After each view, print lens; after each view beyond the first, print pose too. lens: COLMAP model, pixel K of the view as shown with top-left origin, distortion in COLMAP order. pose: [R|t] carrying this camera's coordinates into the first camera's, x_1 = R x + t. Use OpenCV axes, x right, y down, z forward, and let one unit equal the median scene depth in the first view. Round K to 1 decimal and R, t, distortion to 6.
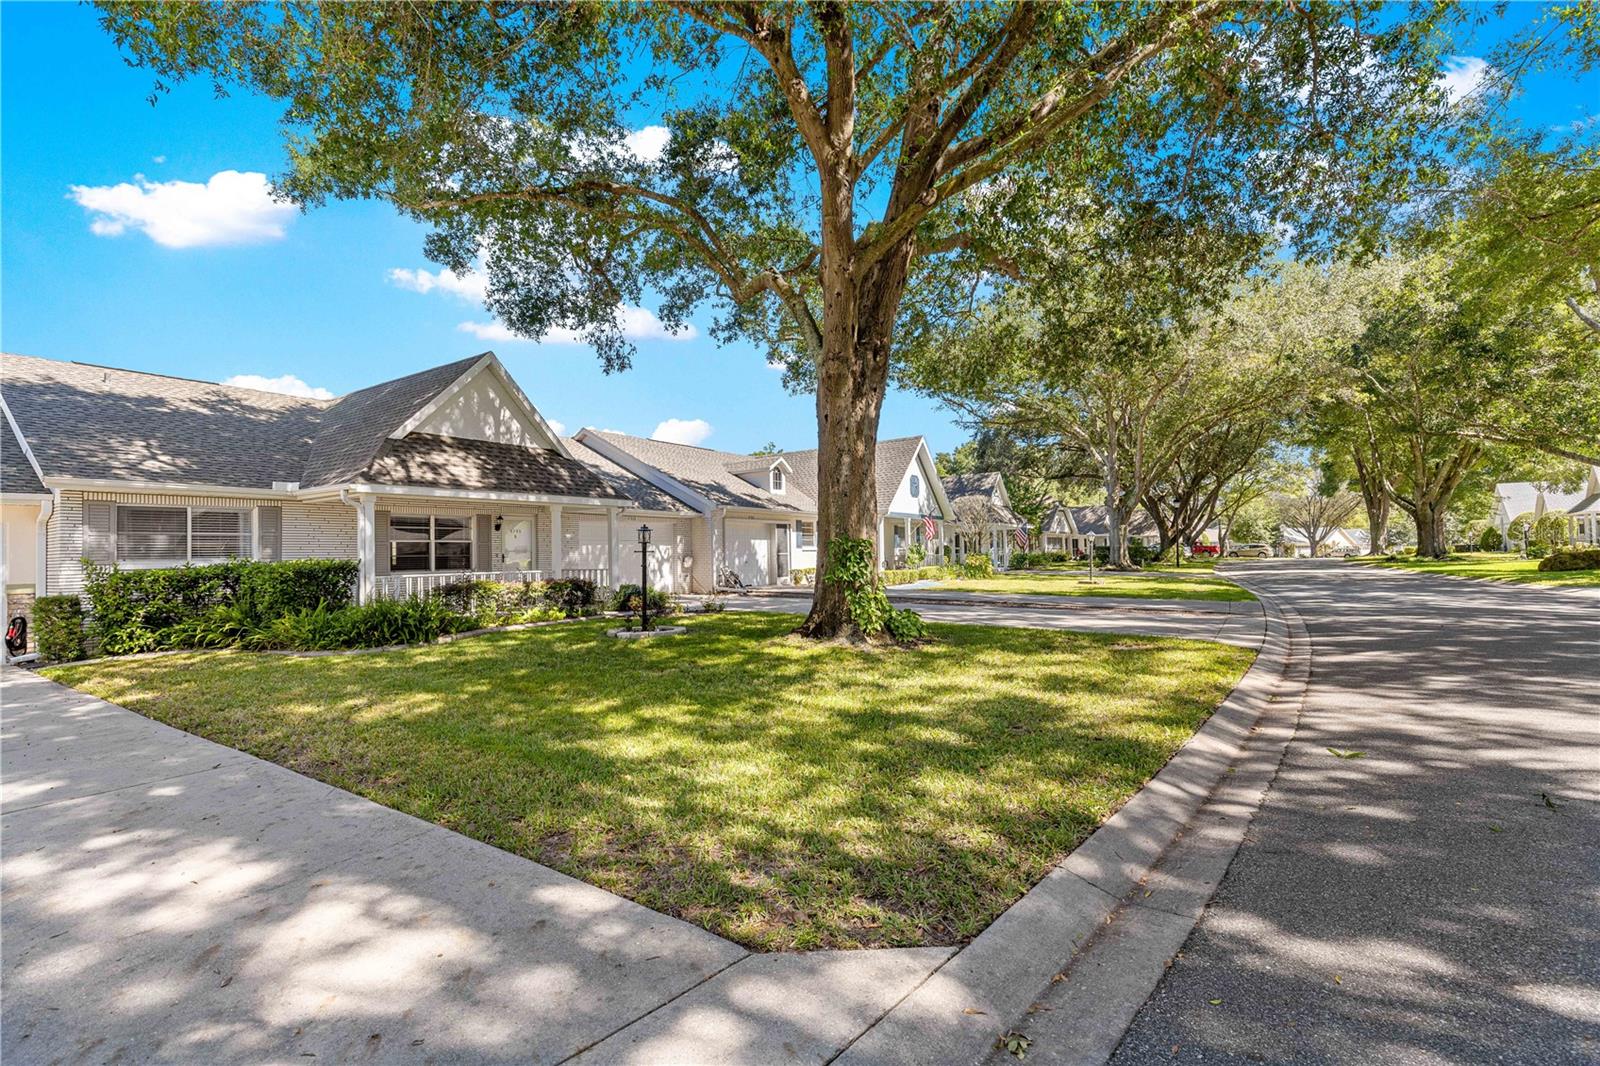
lens RADIAL K [[722.0, 0, 797.1], [0, 722.0, 527.9], [0, 0, 1]] dist [0.008406, -0.002125]
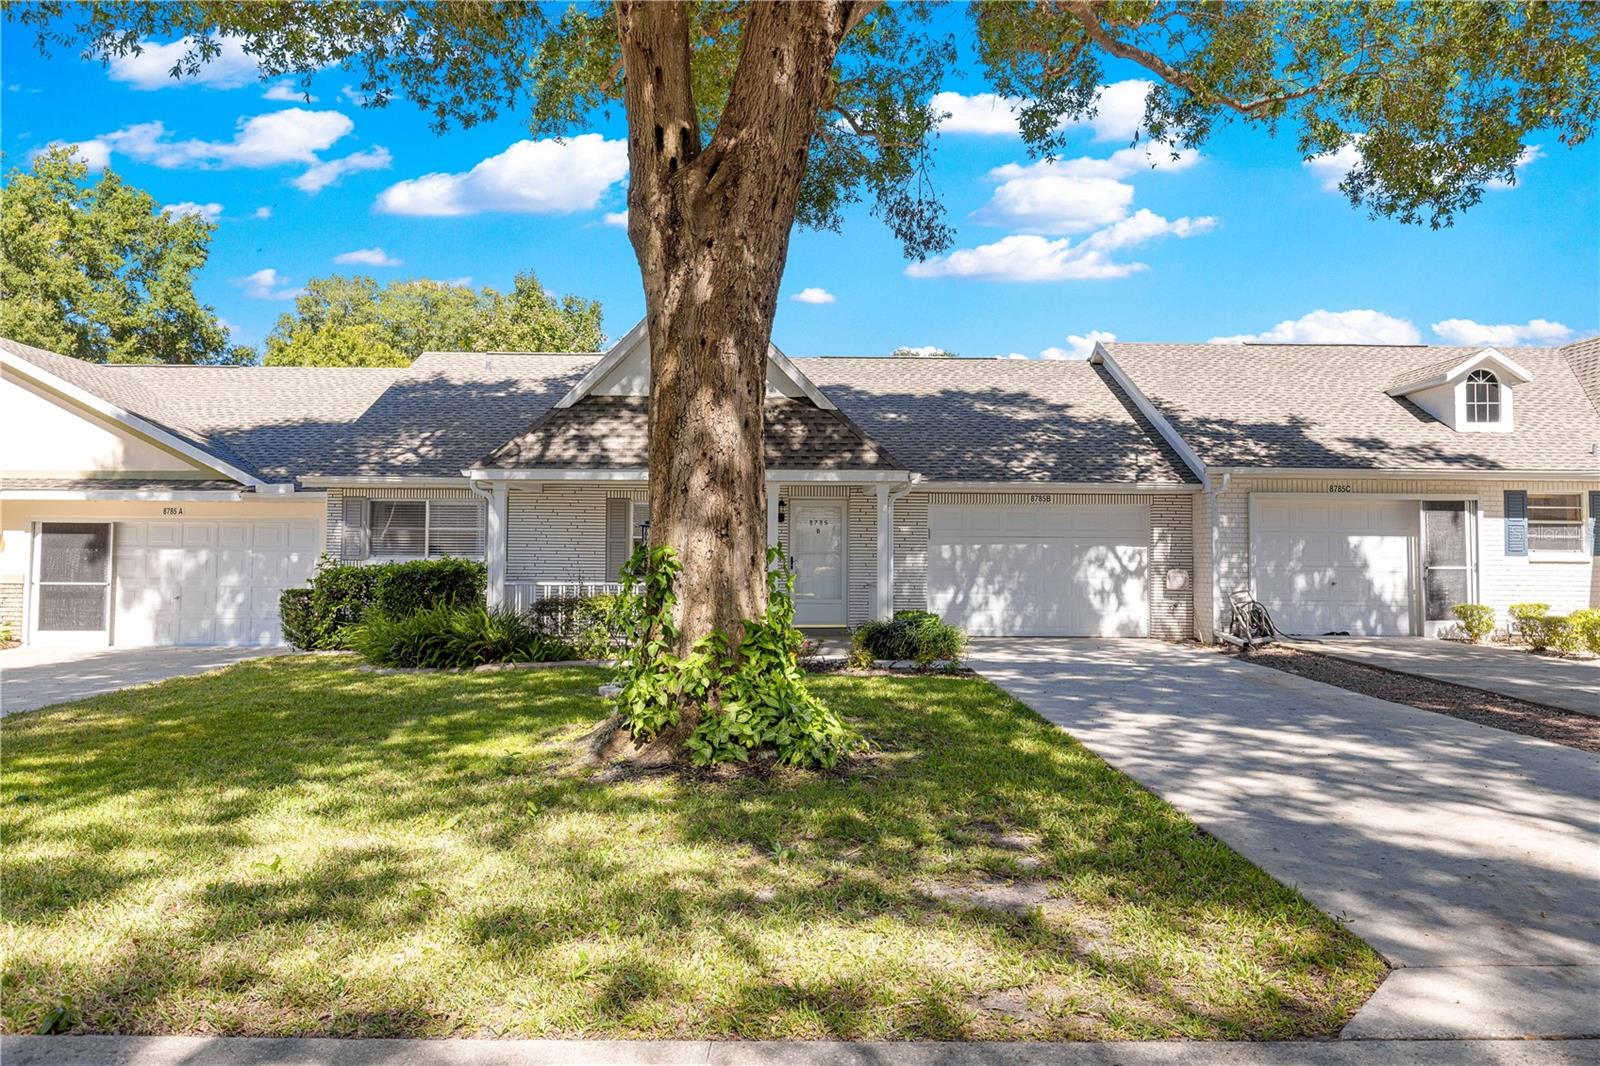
lens RADIAL K [[1186.5, 0, 798.4], [0, 1186.5, 507.3], [0, 0, 1]] dist [-0.034146, 0.013638]
pose [[0.584240, -0.008836, -0.811533, 0.532990], [0.012220, 0.999923, -0.002089, -0.007865], [0.811489, -0.008697, 0.584303, 0.385477]]
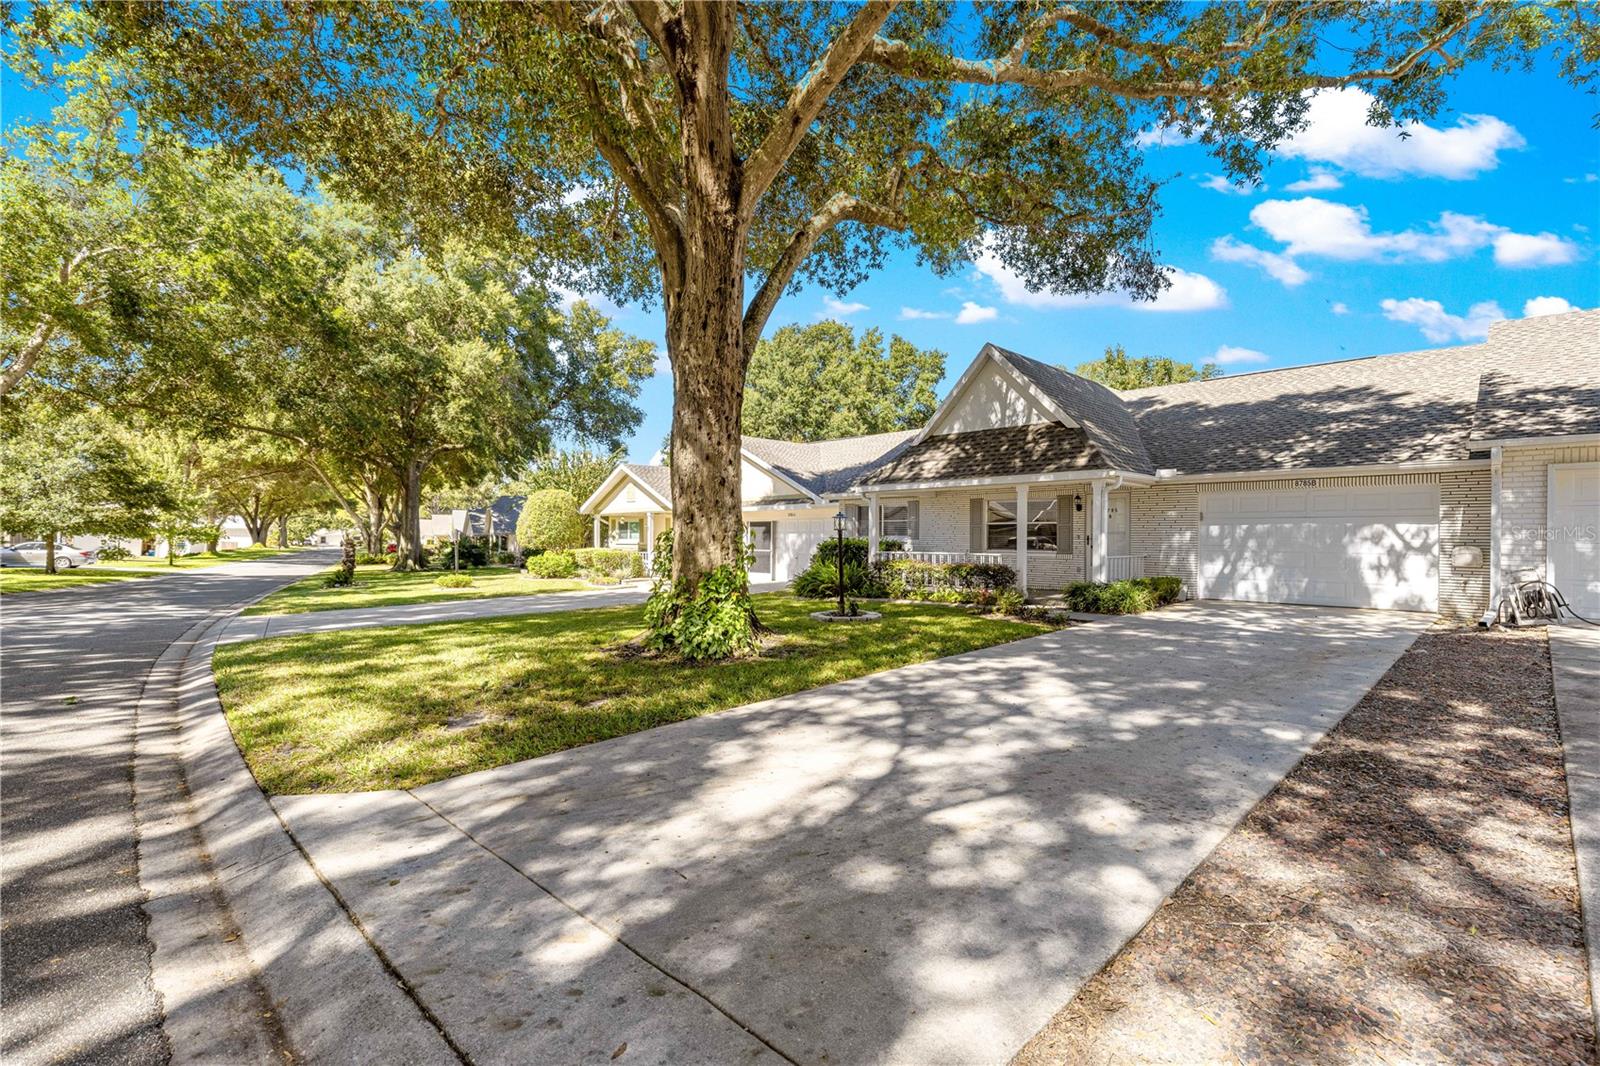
lens RADIAL K [[722.0, 0, 798.4], [0, 722.0, 530.0], [0, 0, 1]] dist [0.008406, -0.002125]
pose [[-0.191050, 0.012260, -0.981504, 0.626186], [0.039396, 0.999212, 0.004813, 0.010566], [0.980789, -0.037747, -0.191383, 0.875275]]
